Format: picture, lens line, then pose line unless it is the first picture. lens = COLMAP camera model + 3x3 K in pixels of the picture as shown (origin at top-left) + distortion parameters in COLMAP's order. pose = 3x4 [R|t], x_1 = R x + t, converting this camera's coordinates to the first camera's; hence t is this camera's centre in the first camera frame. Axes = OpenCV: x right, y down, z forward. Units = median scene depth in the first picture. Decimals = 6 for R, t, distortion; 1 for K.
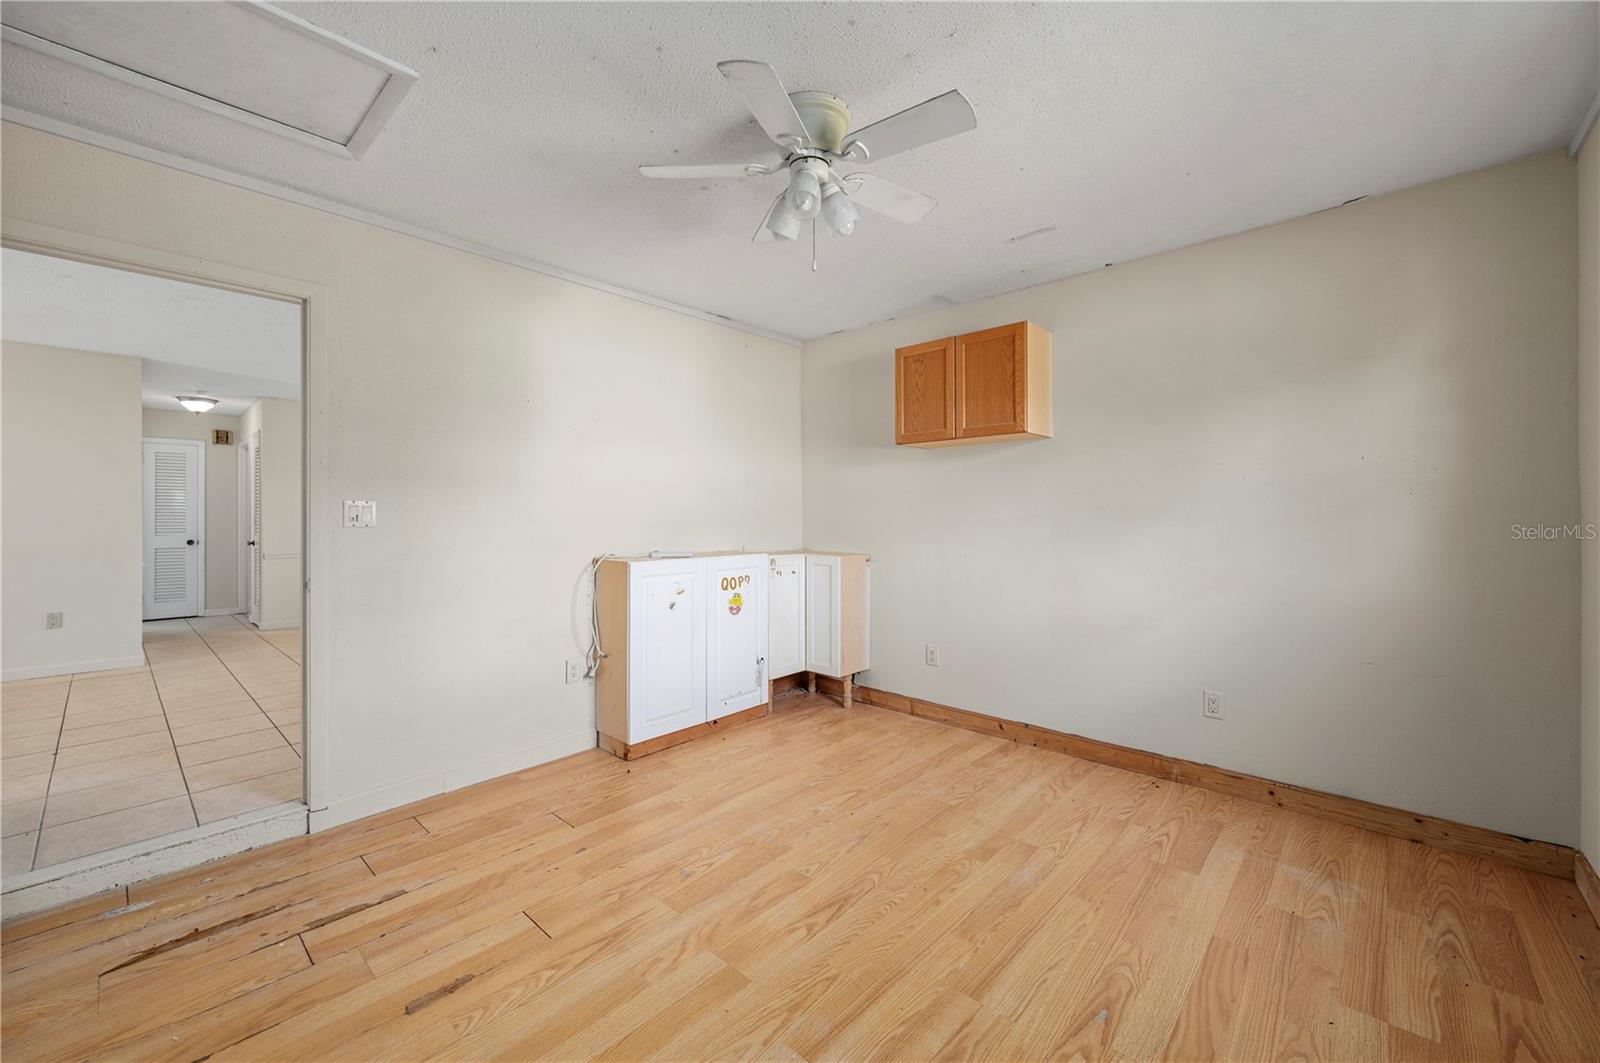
lens RADIAL K [[640.6, 0, 796.4], [0, 640.6, 511.6], [0, 0, 1]] dist [0.000586, 0.000032]
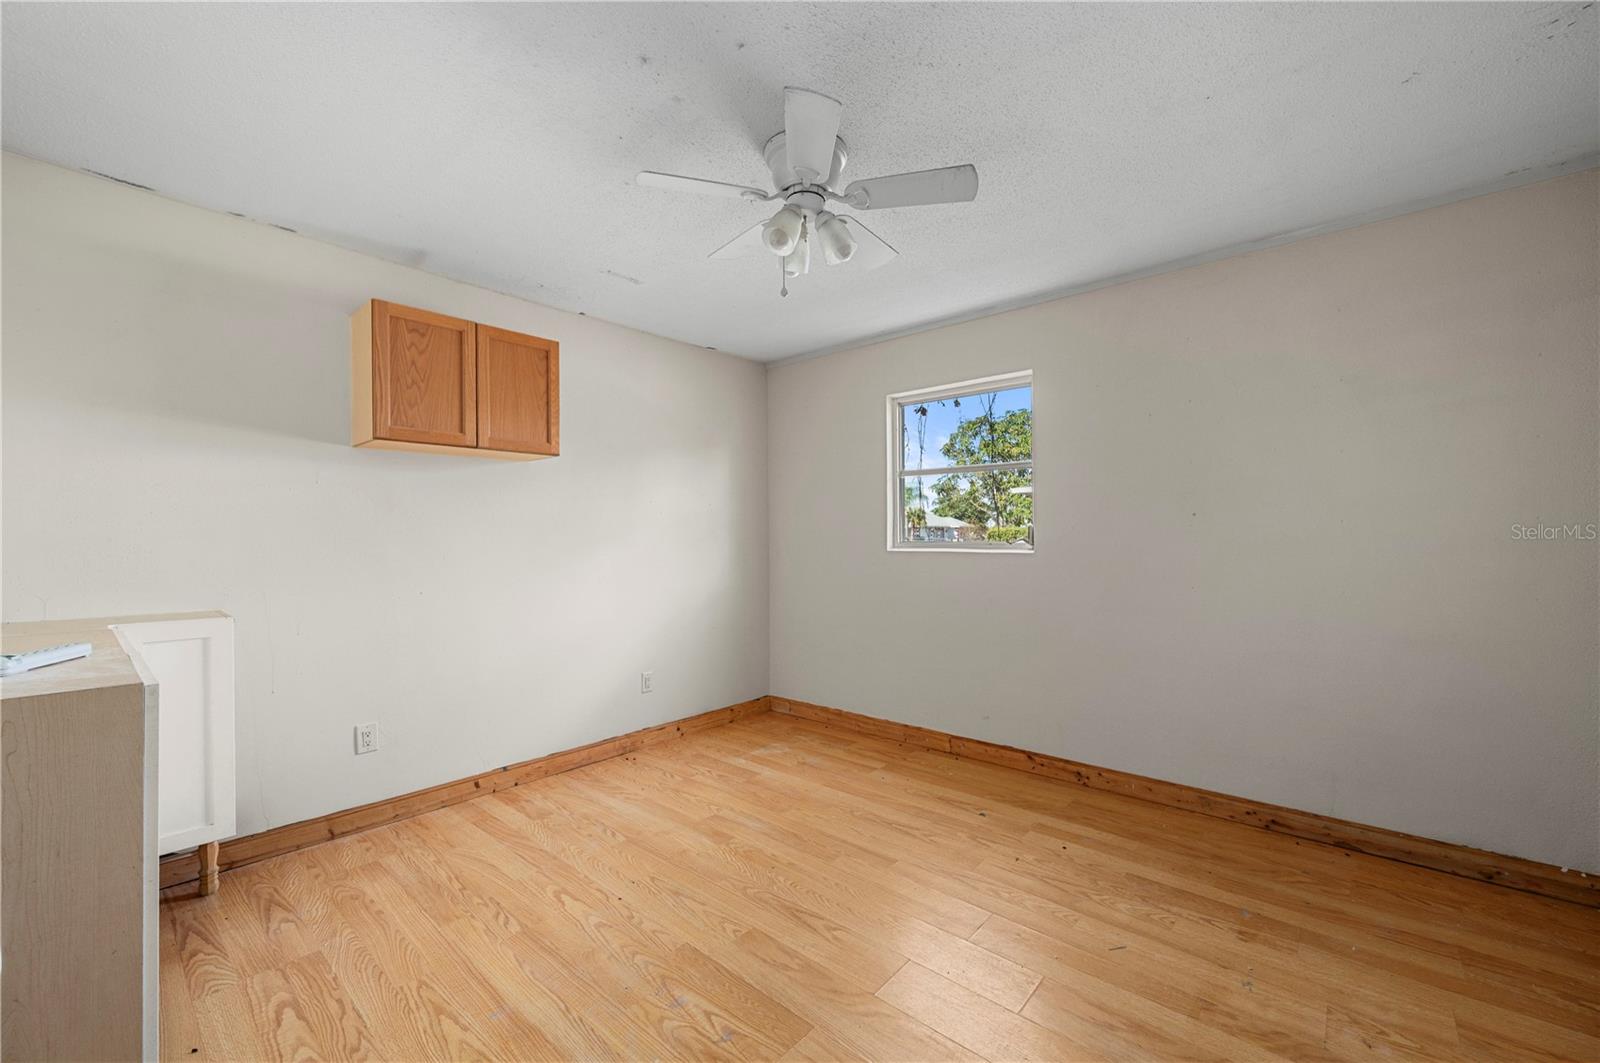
lens RADIAL K [[639.1, 0, 805.2], [0, 639.1, 537.1], [0, 0, 1]] dist [0.000272, 0.000225]
pose [[-0.032647, -0.000619, 0.999467, -0.627562], [-0.002301, 0.999997, 0.000544, -0.001268], [-0.999464, -0.002282, -0.032648, 0.653540]]
